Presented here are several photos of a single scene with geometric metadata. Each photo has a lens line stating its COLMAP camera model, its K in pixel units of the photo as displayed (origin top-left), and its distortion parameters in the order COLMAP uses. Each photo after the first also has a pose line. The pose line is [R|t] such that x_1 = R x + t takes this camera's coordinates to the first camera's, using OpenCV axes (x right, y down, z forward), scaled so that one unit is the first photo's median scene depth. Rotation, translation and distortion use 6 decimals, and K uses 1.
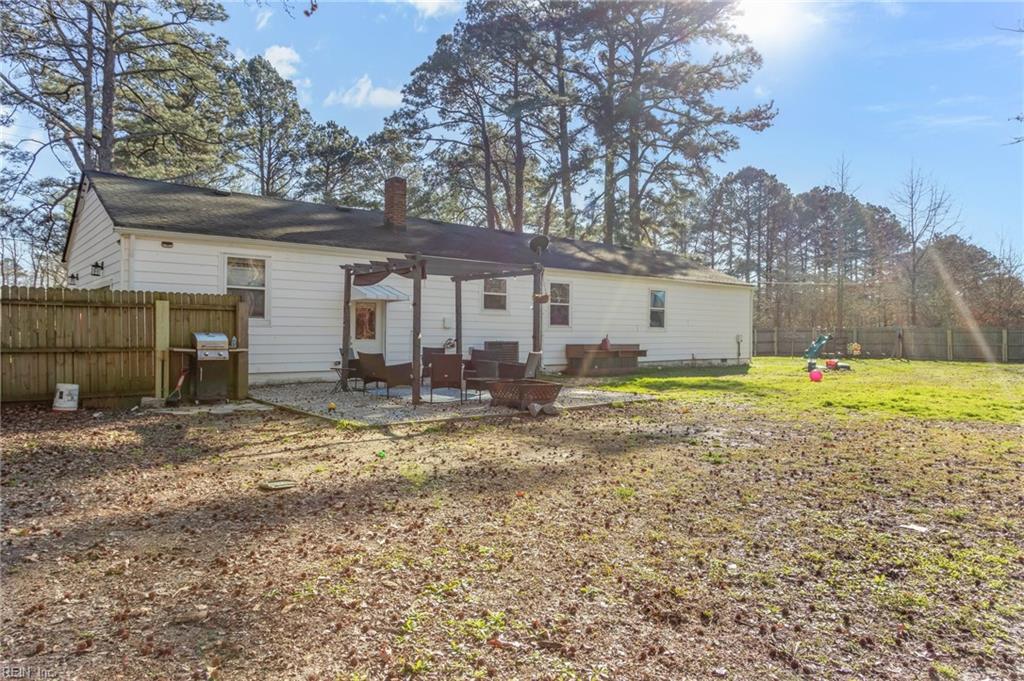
lens RADIAL K [[660.0, 0, 512.7], [0, 660.0, 337.4], [0, 0, 1]] dist [0.016087, -0.002698]
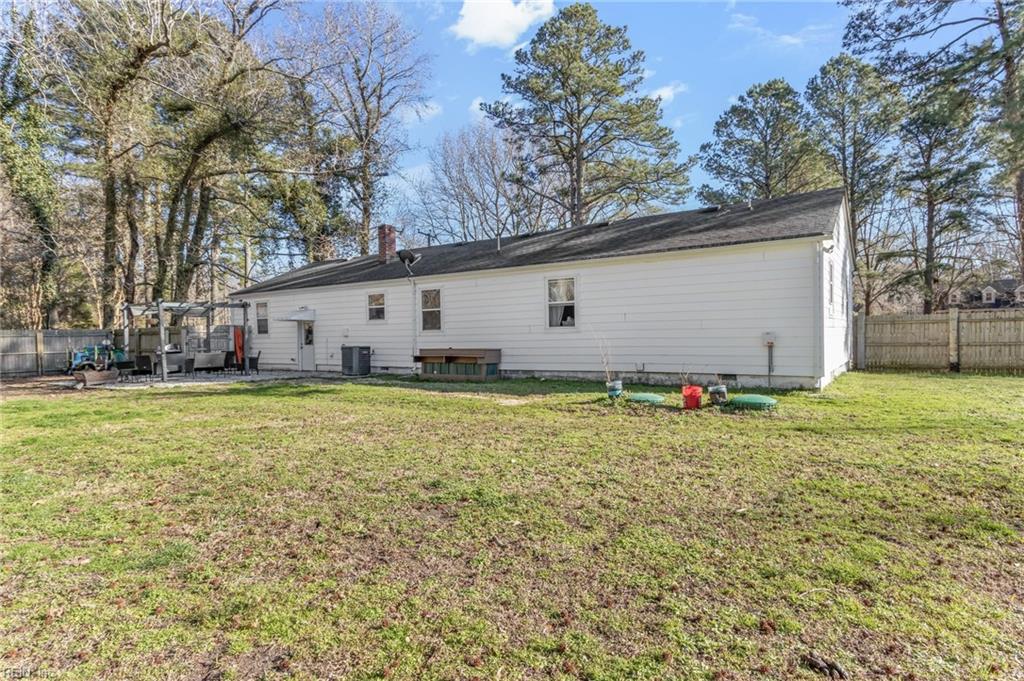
lens RADIAL K [[570.5, 0, 509.3], [0, 570.5, 341.7], [0, 0, 1]] dist [0.011570, 0.001414]
pose [[0.270048, -0.004256, -0.962837, 0.835329], [0.013466, 0.999909, -0.000643, 0.001767], [0.962753, -0.012792, 0.270081, 0.760860]]
